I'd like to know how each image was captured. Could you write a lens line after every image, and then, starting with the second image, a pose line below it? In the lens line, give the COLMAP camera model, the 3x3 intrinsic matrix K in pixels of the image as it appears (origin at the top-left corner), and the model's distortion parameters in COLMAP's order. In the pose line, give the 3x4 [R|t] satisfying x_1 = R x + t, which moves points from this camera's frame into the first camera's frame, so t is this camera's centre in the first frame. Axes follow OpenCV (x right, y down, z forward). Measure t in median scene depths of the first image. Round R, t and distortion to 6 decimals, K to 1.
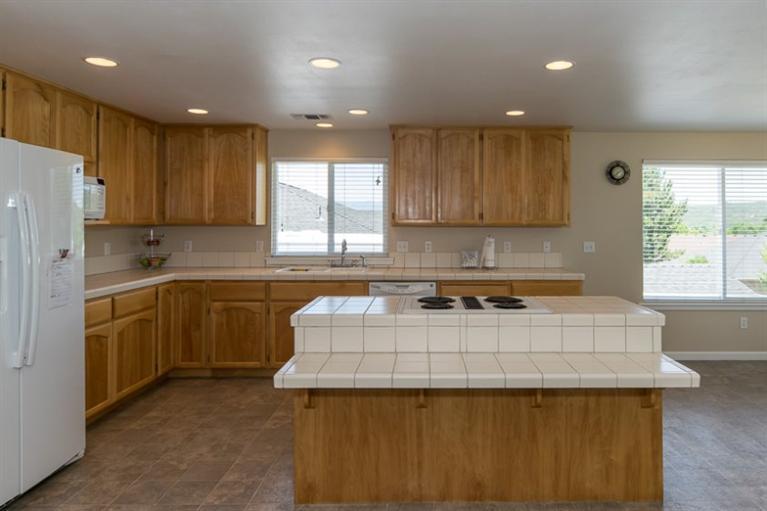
lens RADIAL K [[502.8, 0, 415.9], [0, 502.8, 221.2], [0, 0, 1]] dist [0.002140, -0.000431]
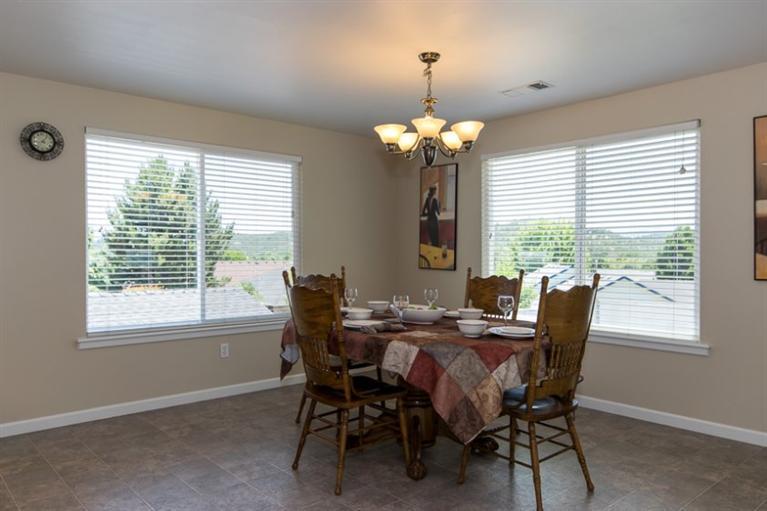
lens RADIAL K [[554.2, 0, 387.1], [0, 554.2, 255.1], [0, 0, 1]] dist [-0.010511, -0.000138]
pose [[0.755715, -0.004748, 0.654883, 0.269502], [0.005920, 0.999982, 0.000419, 0.052160], [-0.654874, 0.003560, 0.755730, 0.170366]]
